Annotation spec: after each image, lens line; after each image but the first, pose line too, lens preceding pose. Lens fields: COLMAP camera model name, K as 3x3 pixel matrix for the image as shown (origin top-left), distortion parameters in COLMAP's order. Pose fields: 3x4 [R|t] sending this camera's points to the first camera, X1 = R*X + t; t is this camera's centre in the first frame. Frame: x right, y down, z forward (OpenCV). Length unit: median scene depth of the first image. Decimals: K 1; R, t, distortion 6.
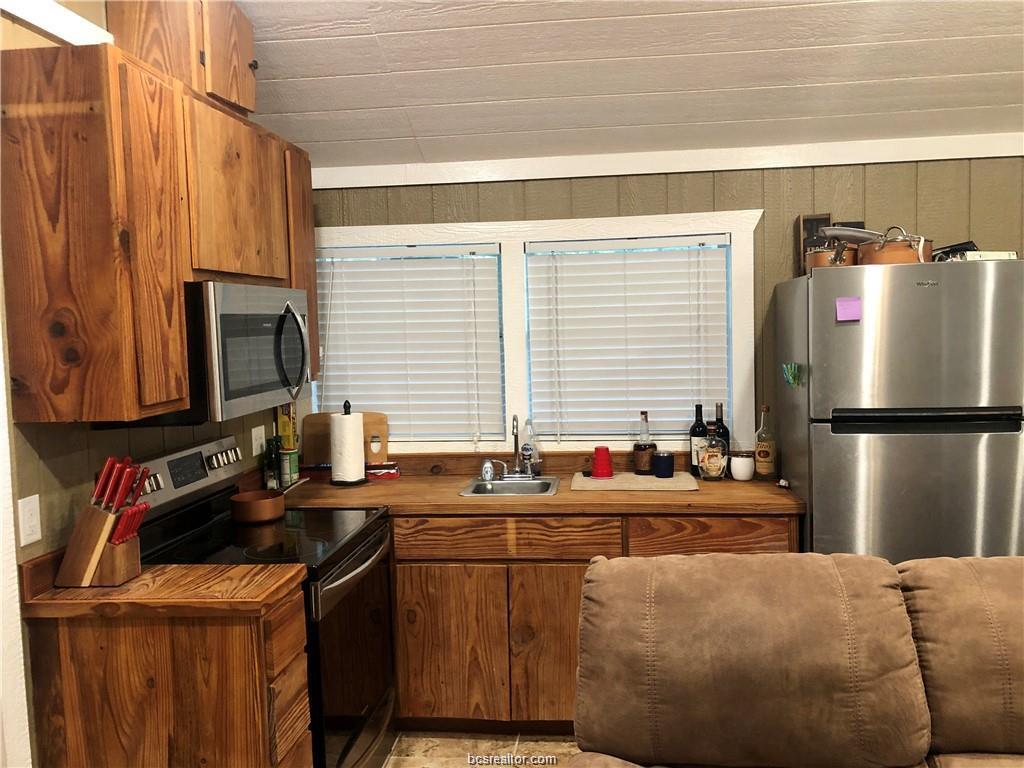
lens RADIAL K [[833.7, 0, 510.2], [0, 833.7, 381.0], [0, 0, 1]] dist [0.043468, -0.021751]
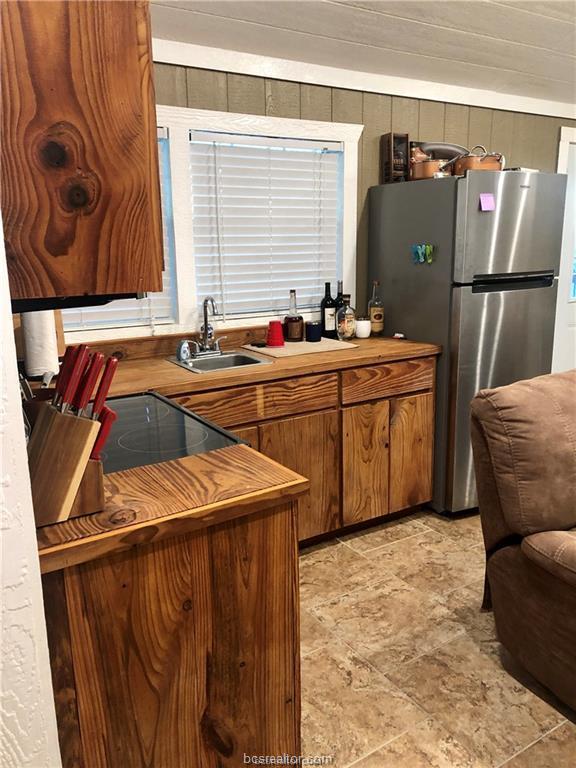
lens RADIAL K [[625.3, 0, 287.3], [0, 625.3, 385.8], [0, 0, 1]] dist [0.043468, -0.021751]
pose [[0.783641, -0.131763, 0.607079, -0.669055], [0.039124, 0.985775, 0.163455, 0.040450], [-0.619981, -0.104339, 0.777649, 0.449026]]
